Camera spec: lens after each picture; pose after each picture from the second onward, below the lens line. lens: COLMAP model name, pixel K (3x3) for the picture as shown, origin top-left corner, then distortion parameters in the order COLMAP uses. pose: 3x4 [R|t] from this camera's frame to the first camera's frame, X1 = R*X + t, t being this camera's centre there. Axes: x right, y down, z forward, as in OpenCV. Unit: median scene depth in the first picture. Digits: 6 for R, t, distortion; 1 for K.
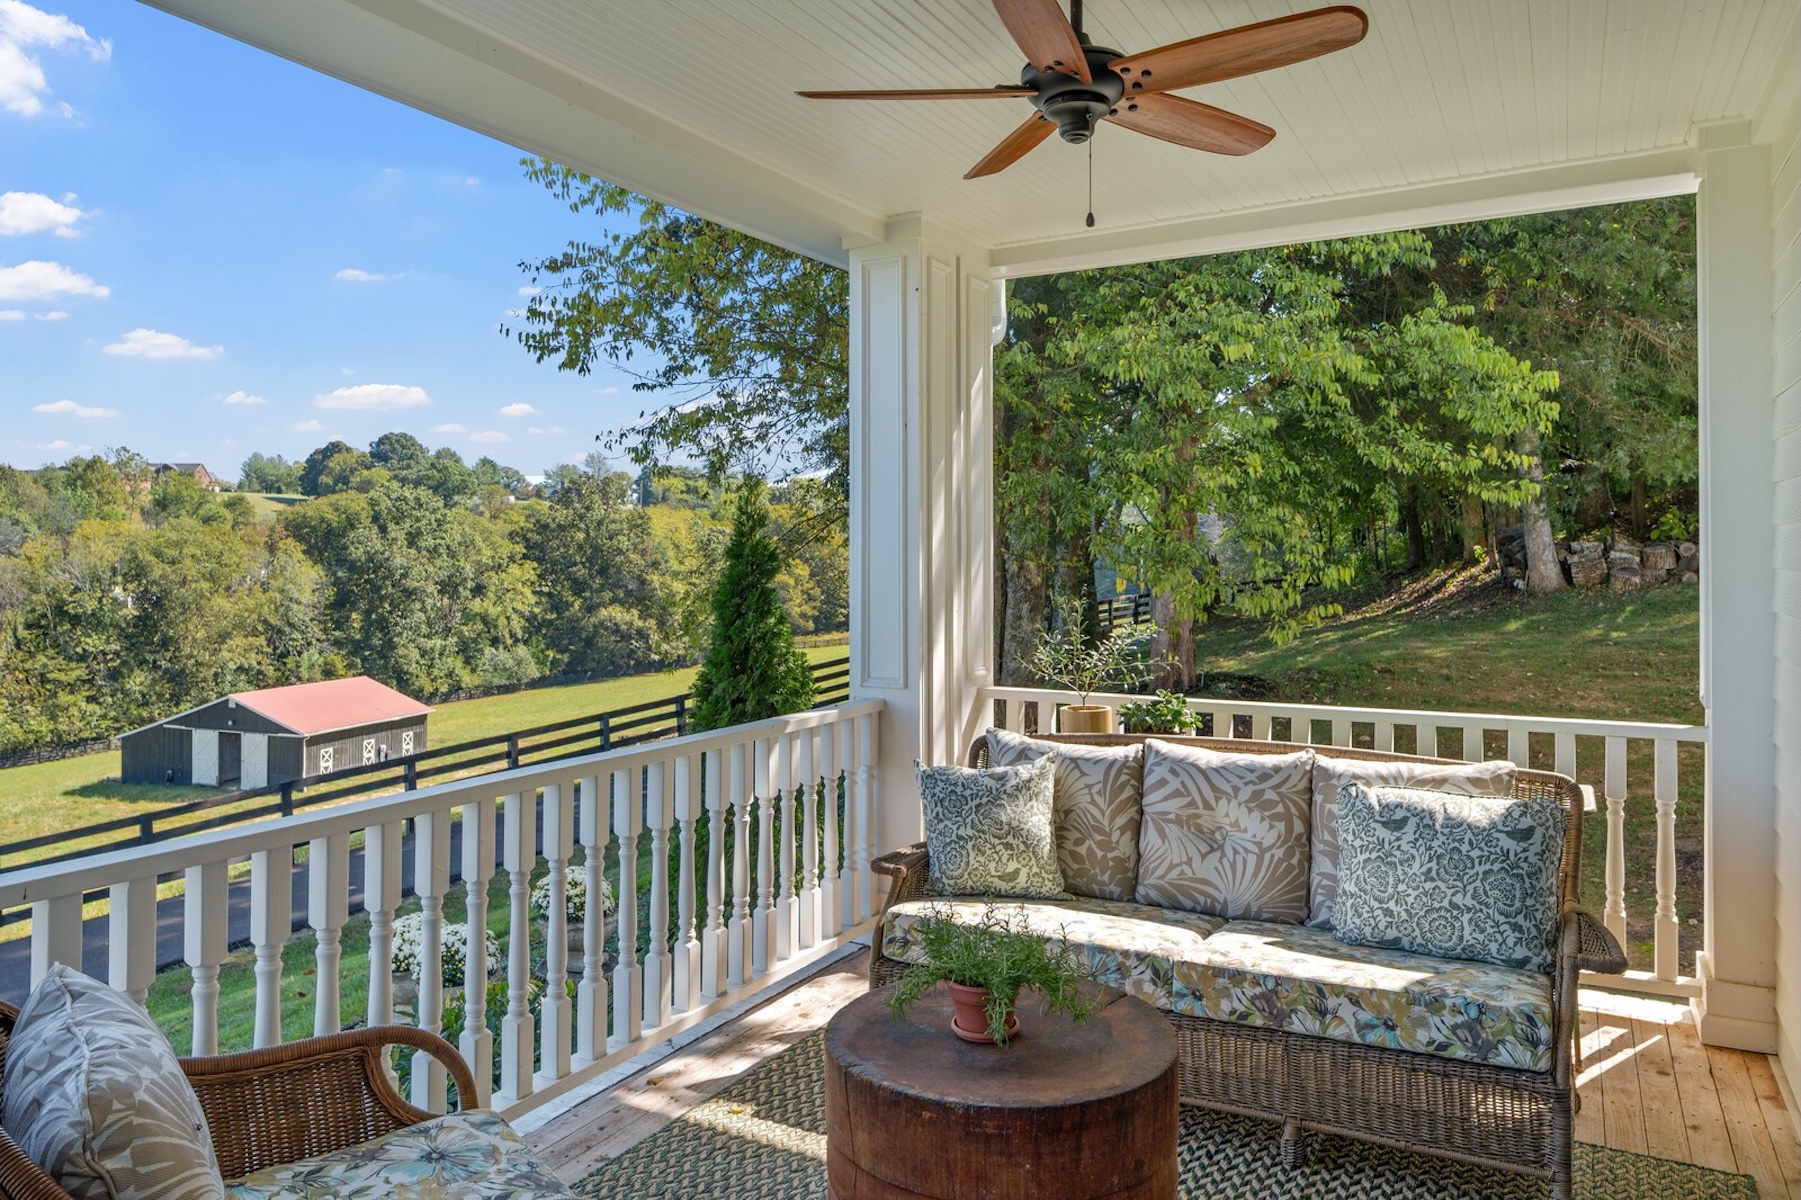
lens RADIAL K [[1145.1, 0, 925.0], [0, 1145.1, 533.8], [0, 0, 1]] dist [-0.015523, 0.013425]
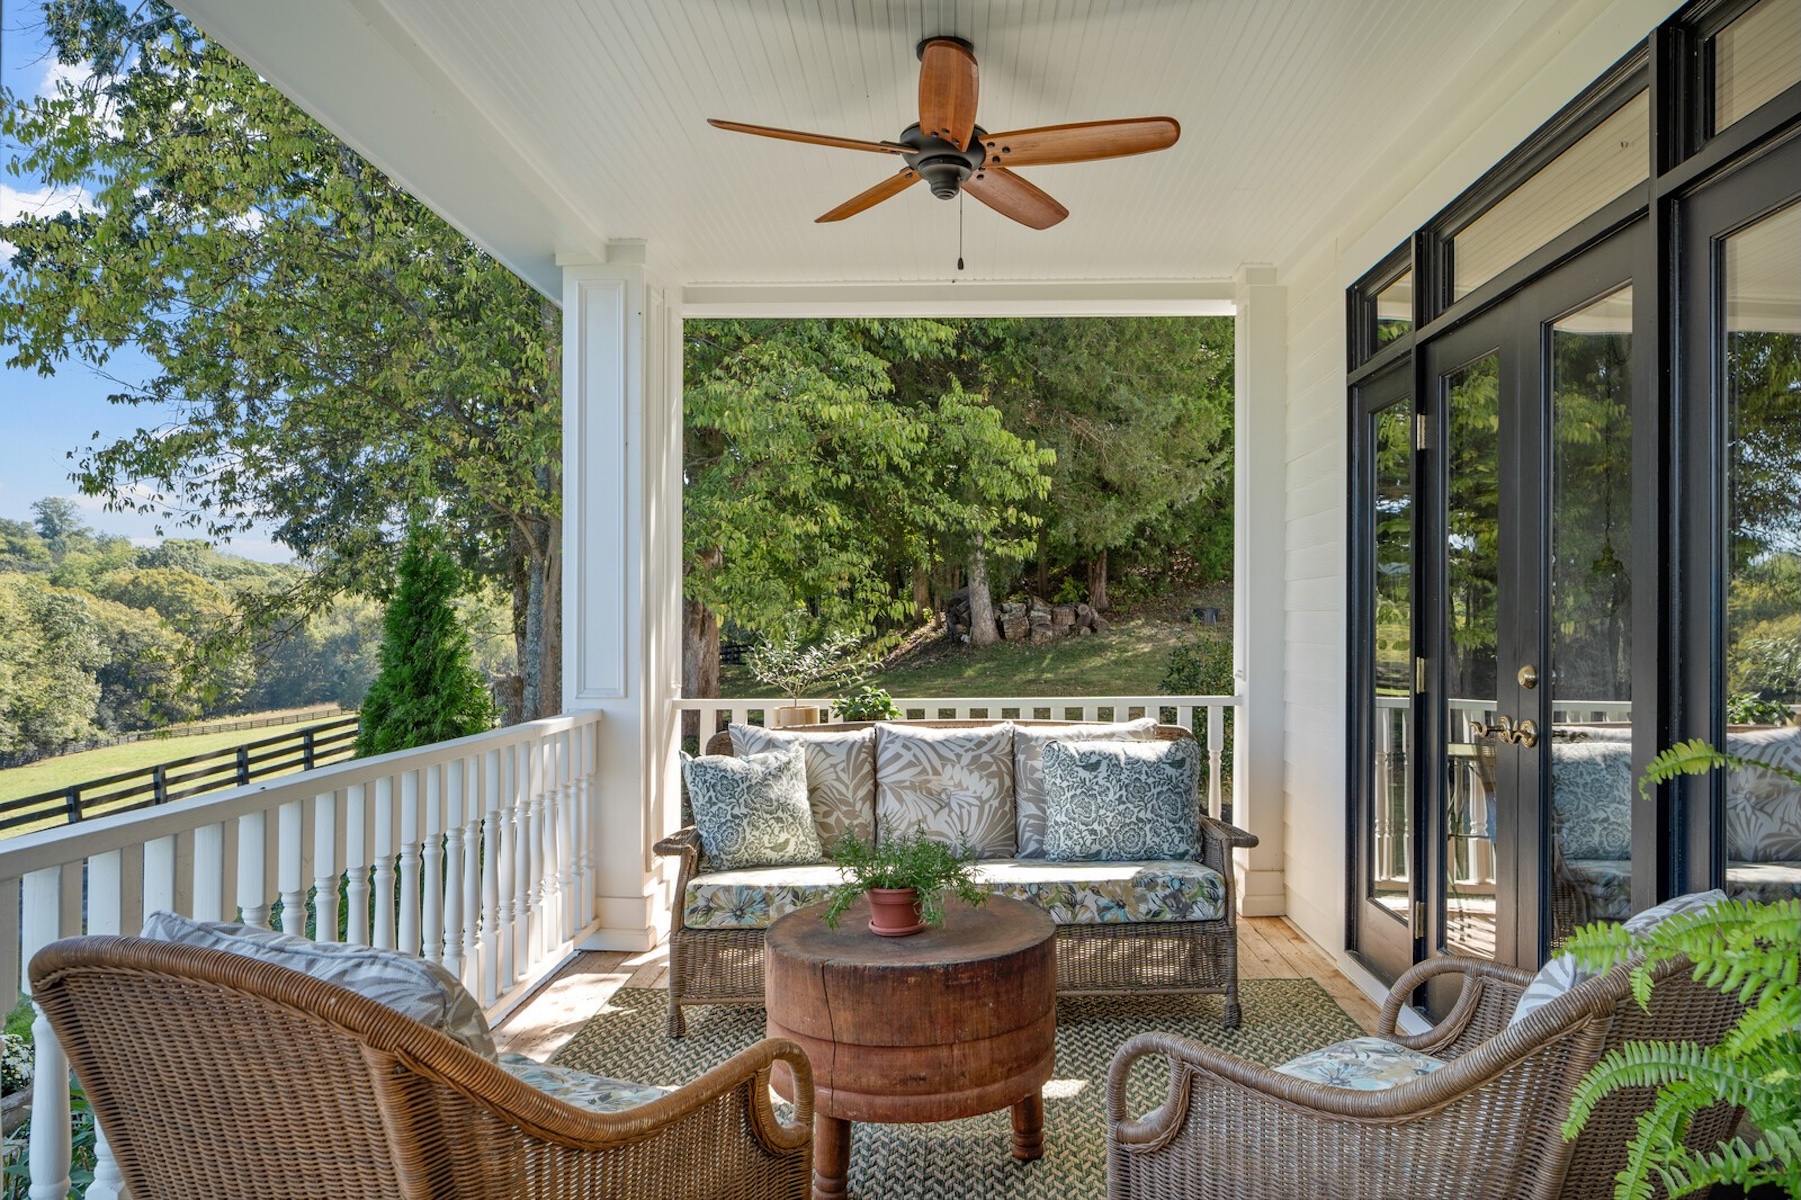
lens RADIAL K [[1121.3, 0, 919.7], [0, 1121.3, 628.0], [0, 0, 1]] dist [0.000415, 0.003169]
pose [[0.879461, -0.003500, 0.475958, -0.155887], [-0.003783, 0.999890, 0.014343, 0.032848], [-0.475956, -0.014414, 0.879351, -0.013387]]
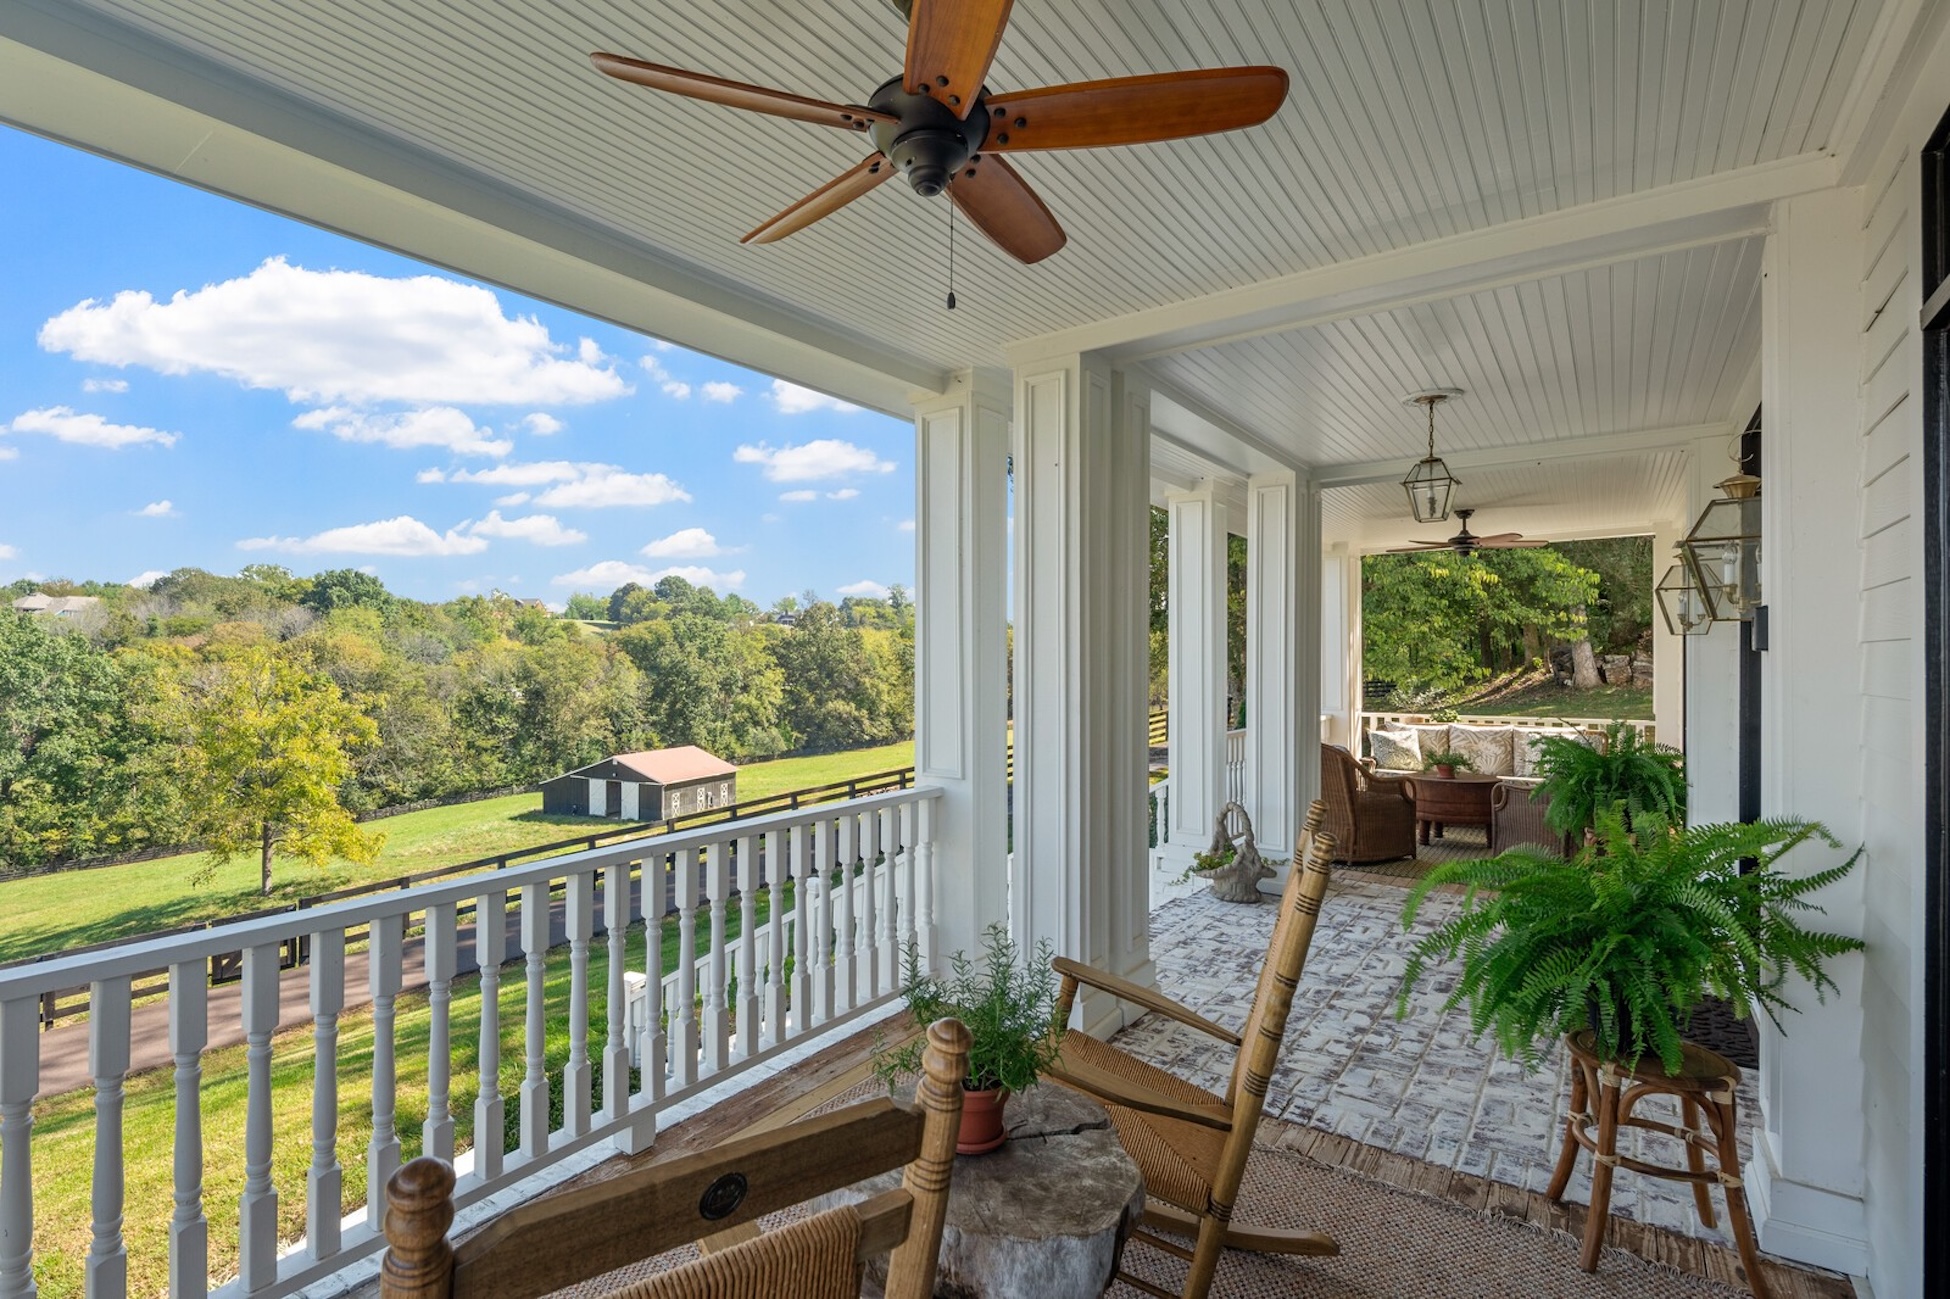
lens RADIAL K [[949.6, 0, 848.0], [0, 949.6, 649.2], [0, 0, 1]] dist [0.003048, 0.000959]
pose [[0.987634, -0.001875, -0.156765, -0.498739], [0.002404, 0.999992, 0.003182, -0.016254], [0.156757, -0.003519, 0.987631, -0.884511]]
